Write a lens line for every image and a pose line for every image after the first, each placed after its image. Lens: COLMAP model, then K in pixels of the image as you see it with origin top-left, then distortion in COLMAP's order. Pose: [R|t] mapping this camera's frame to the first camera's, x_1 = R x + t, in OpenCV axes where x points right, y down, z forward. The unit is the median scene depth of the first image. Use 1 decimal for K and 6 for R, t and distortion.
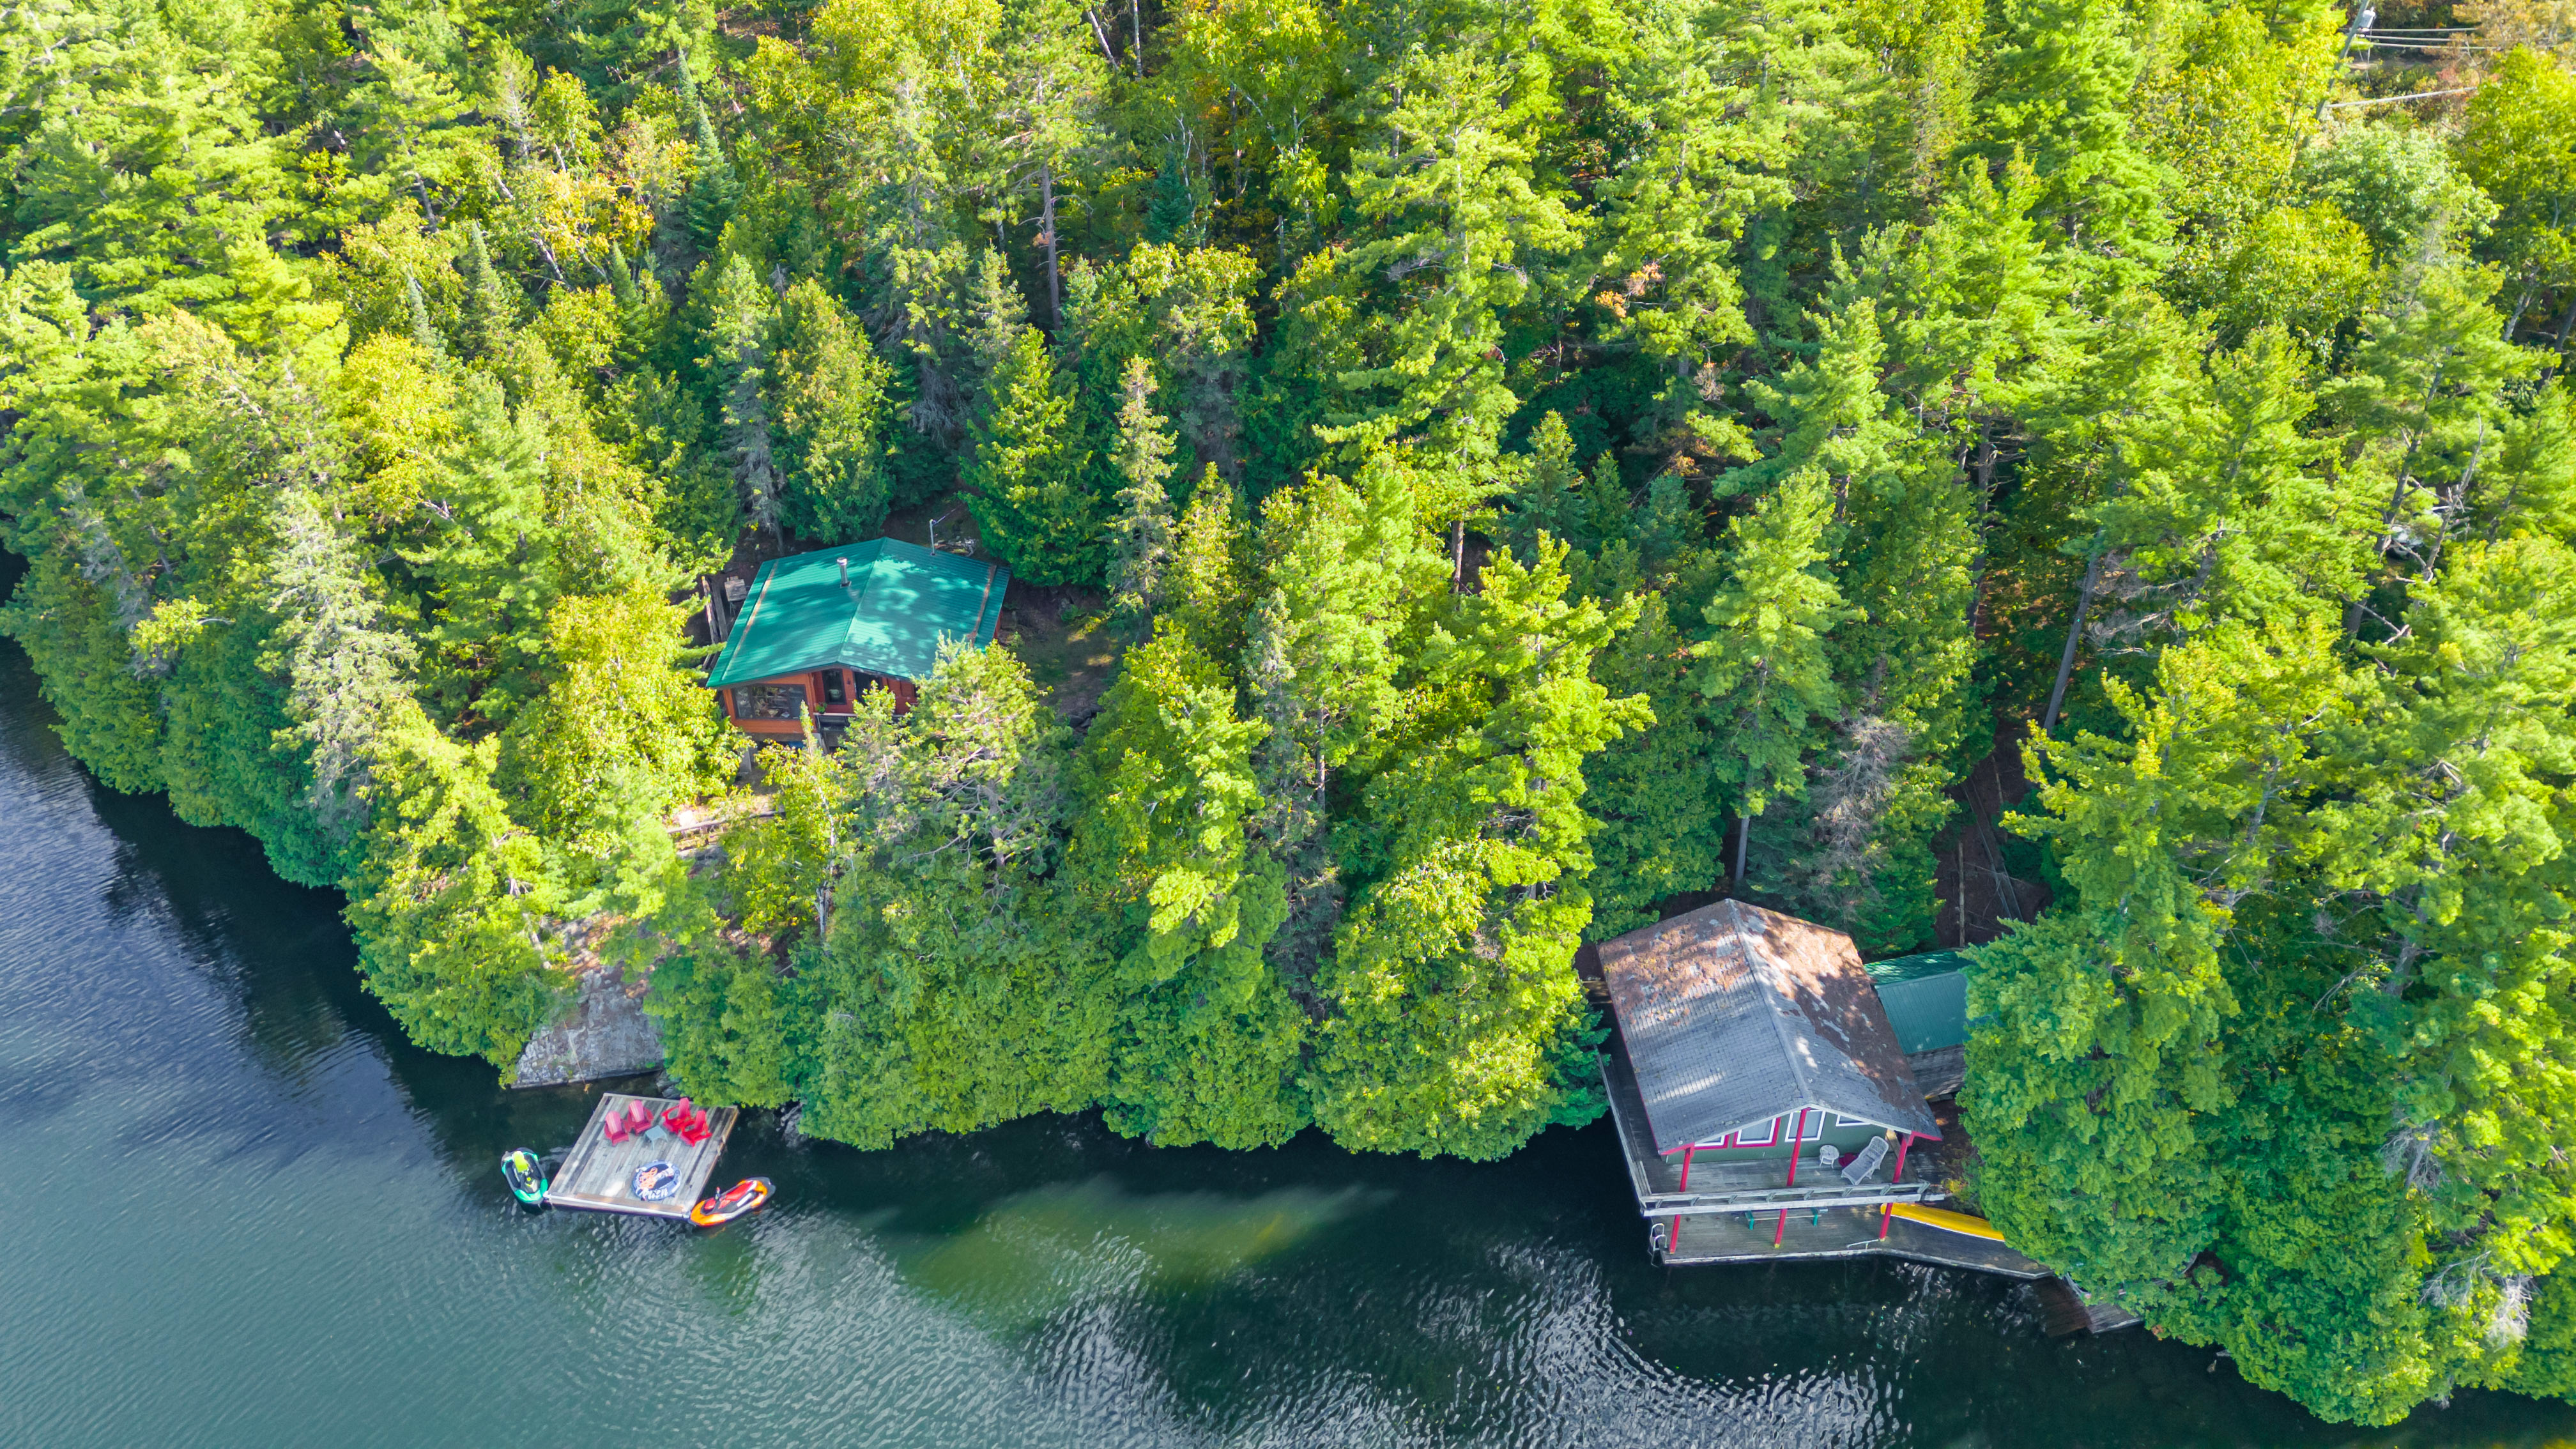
lens RADIAL K [[2004.4, 0, 1226.6], [0, 2004.4, 723.6], [0, 0, 1]] dist [0.050386, -0.007413]
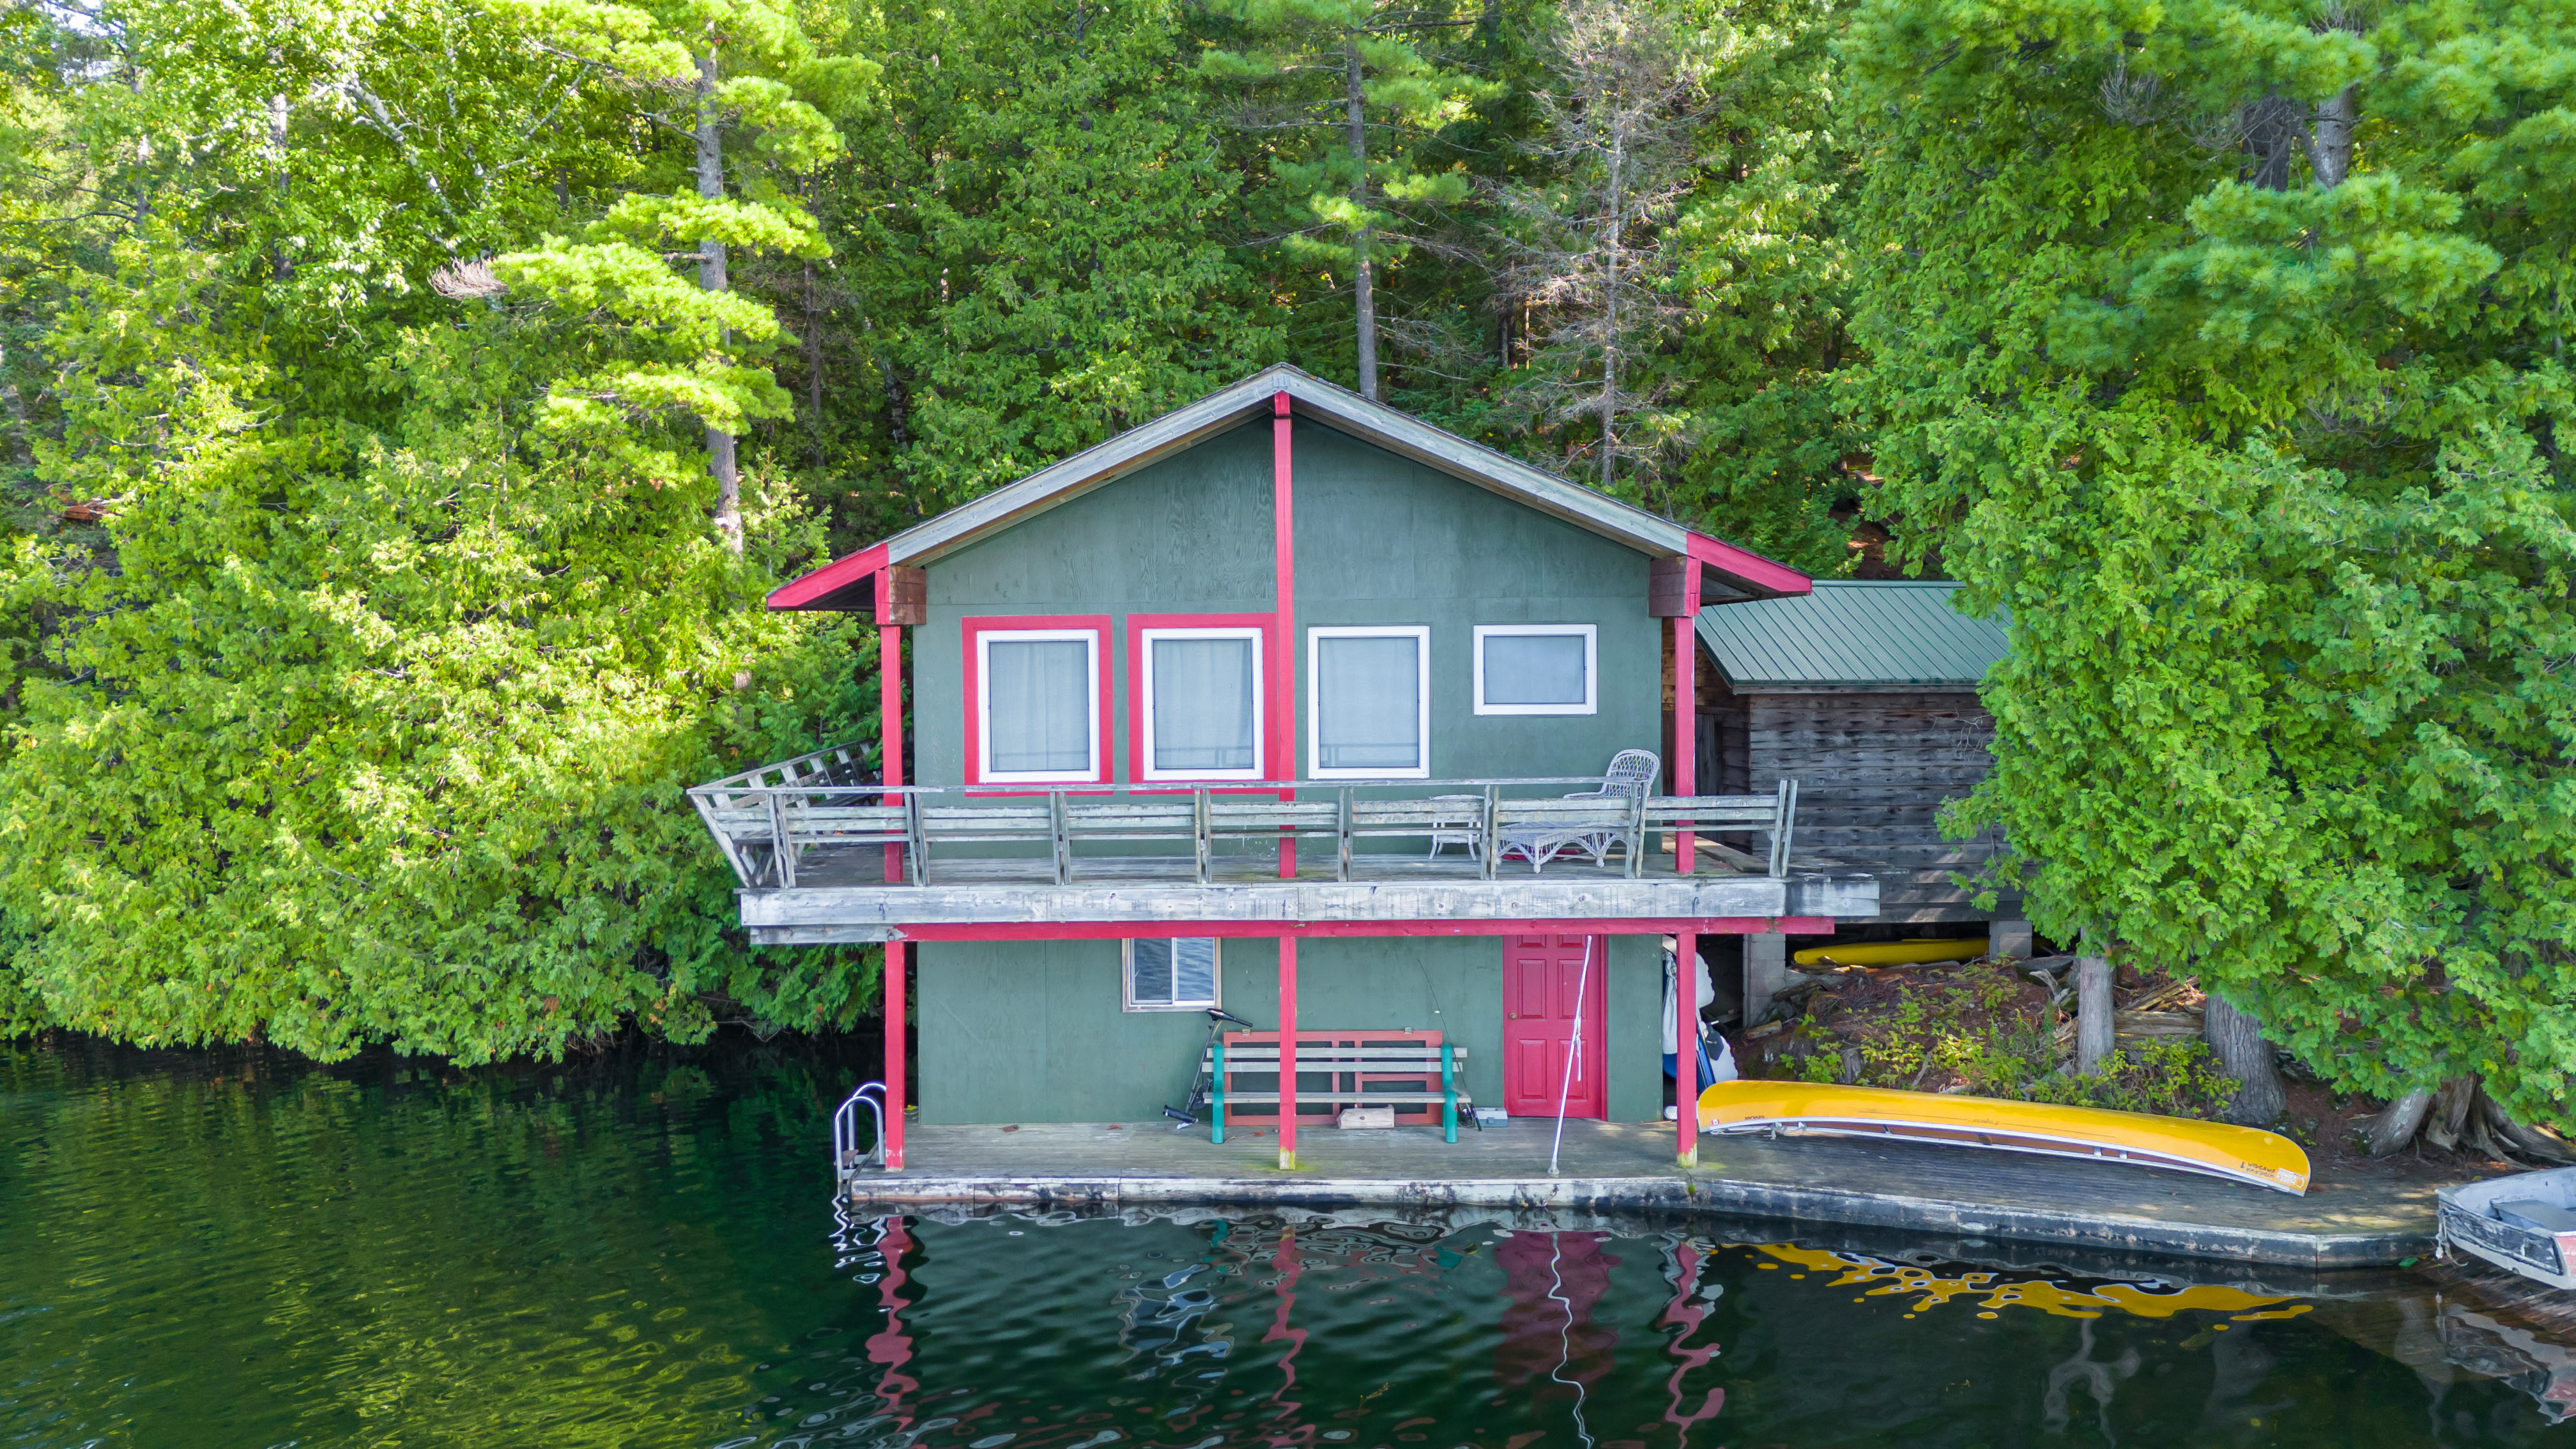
lens RADIAL K [[1969.9, 0, 1204.2], [0, 1969.9, 777.4], [0, 0, 1]] dist [0.062770, -0.000660]
pose [[0.995168, 0.027916, -0.094134, 0.266220], [-0.072941, 0.851988, -0.518455, 0.326016], [0.065728, 0.522816, 0.849908, 0.697569]]
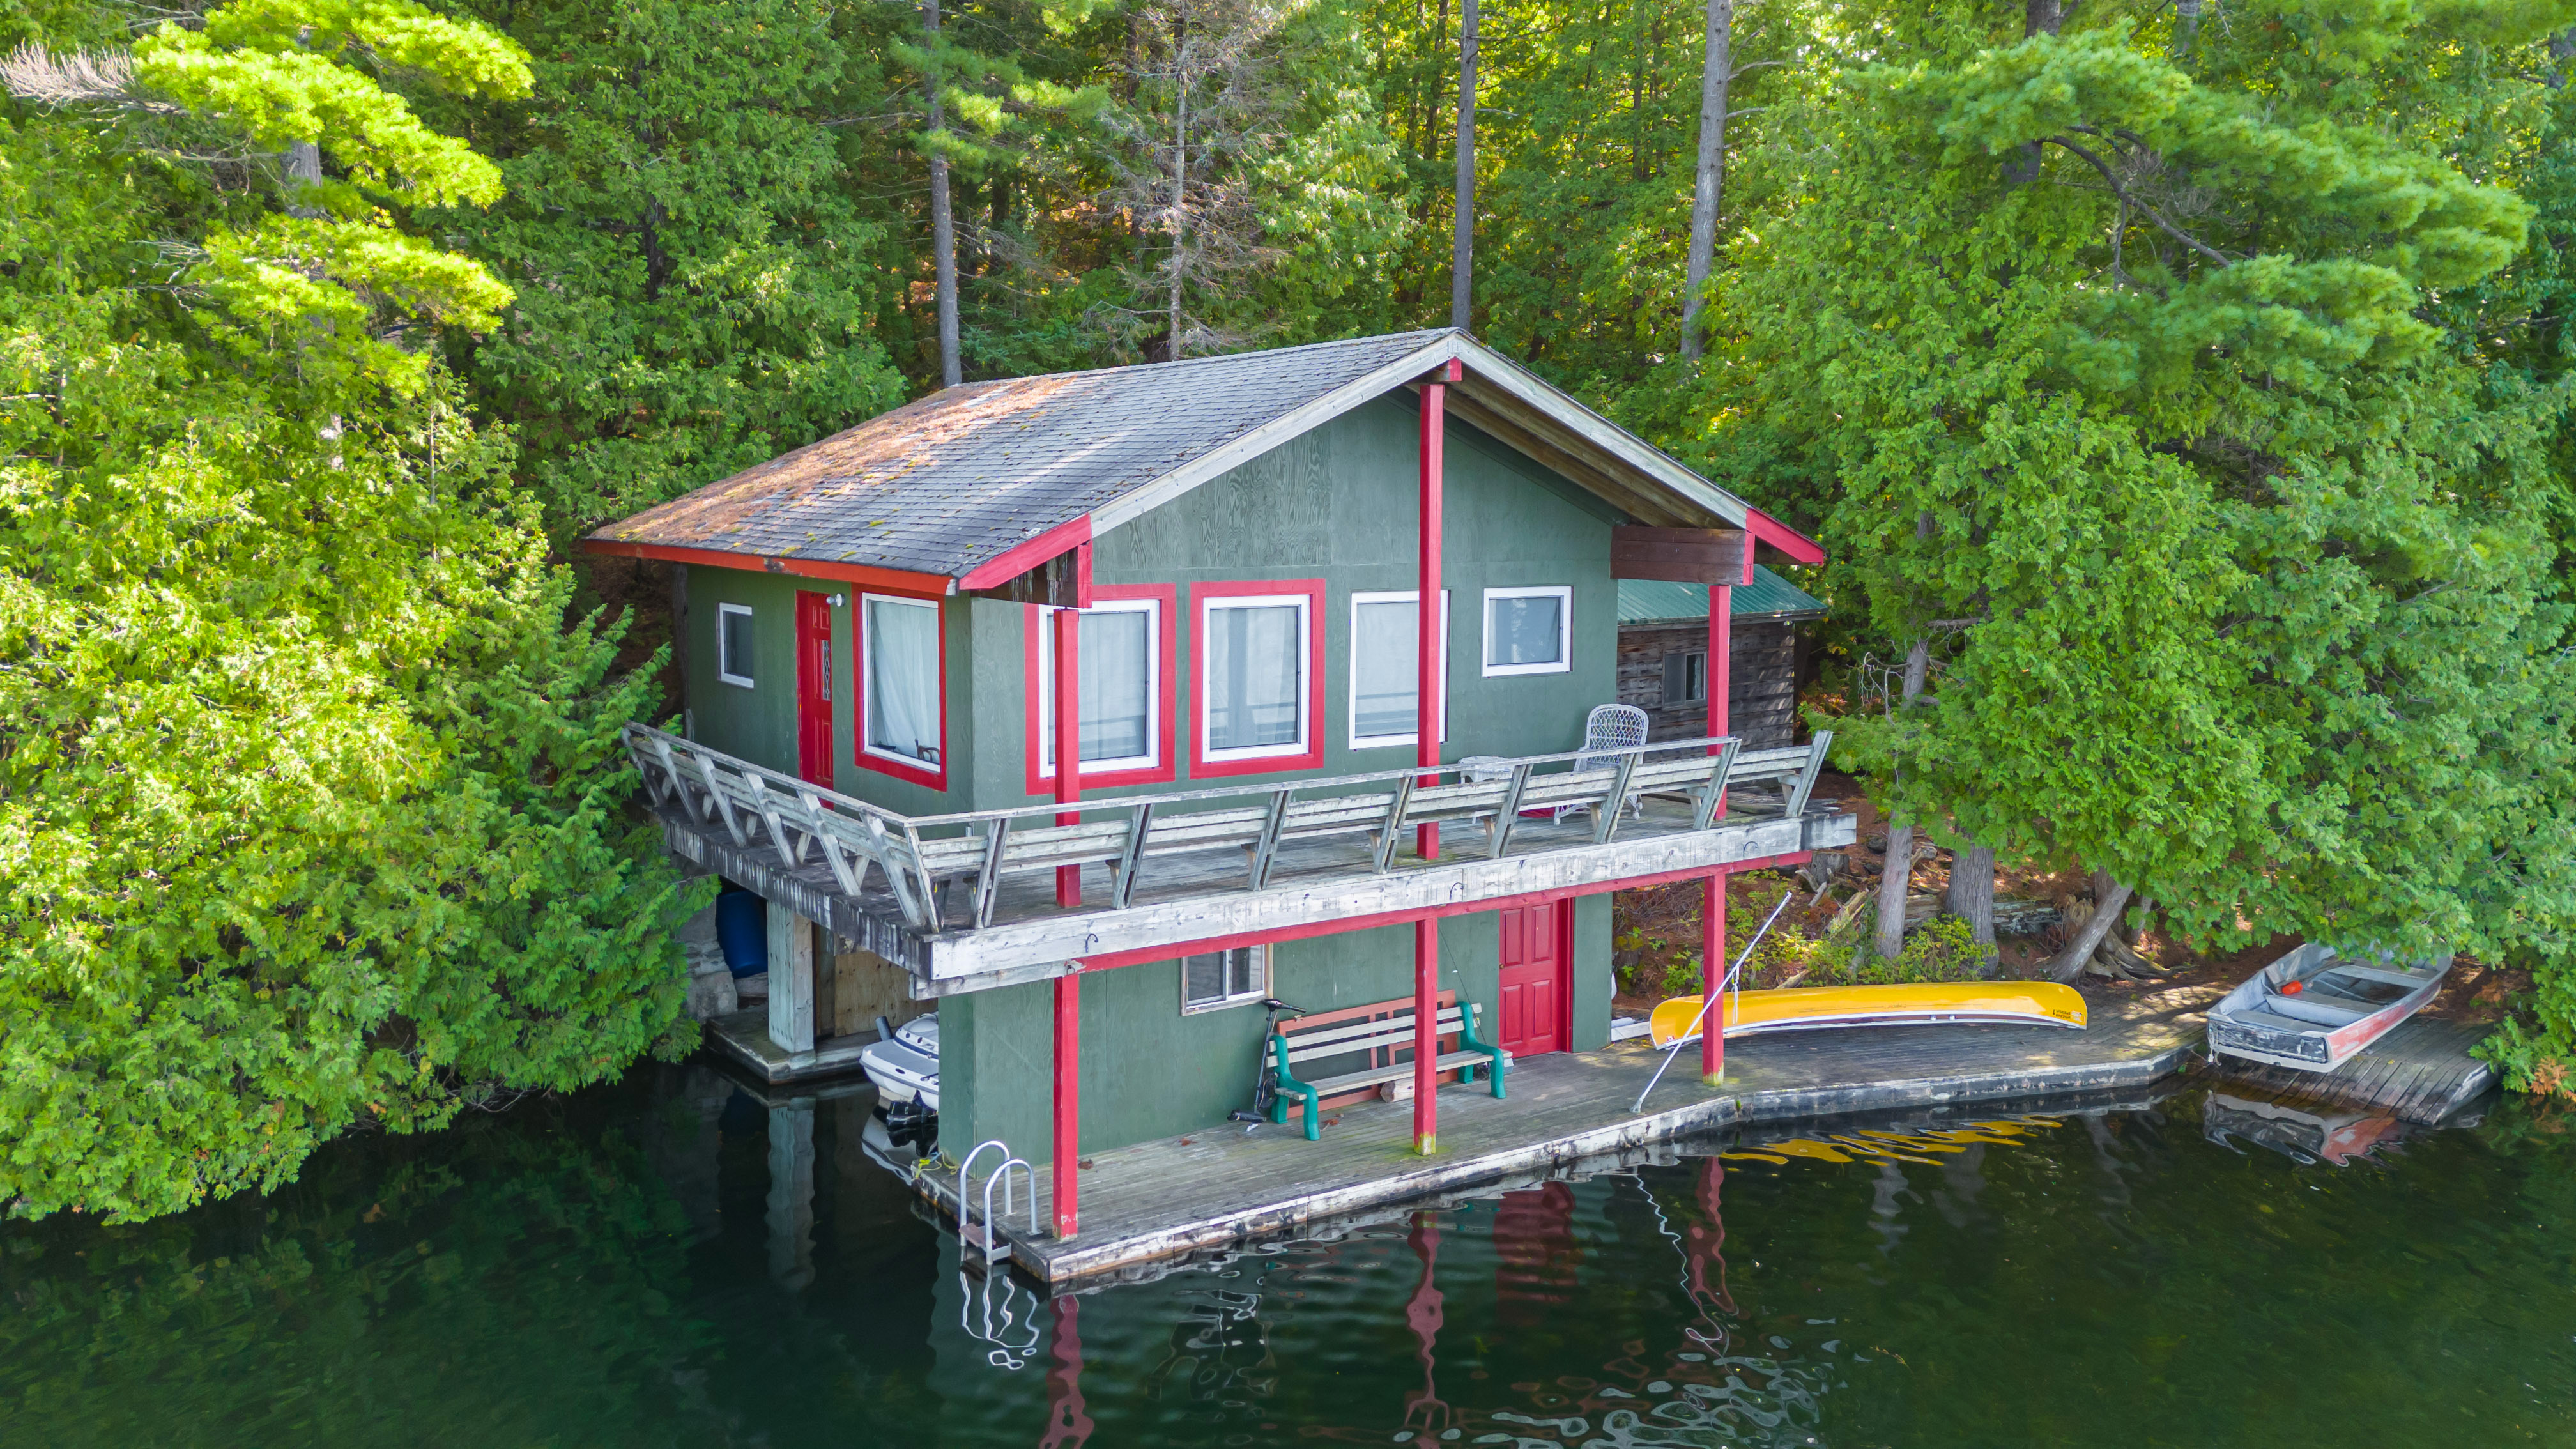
lens RADIAL K [[2004.4, 0, 1226.6], [0, 2004.4, 723.6], [0, 0, 1]] dist [0.050386, -0.007413]
pose [[0.858052, -0.025969, 0.512906, 0.113235], [0.275898, 0.865670, -0.417727, 0.290365], [-0.433159, 0.499942, 0.749954, 0.732610]]
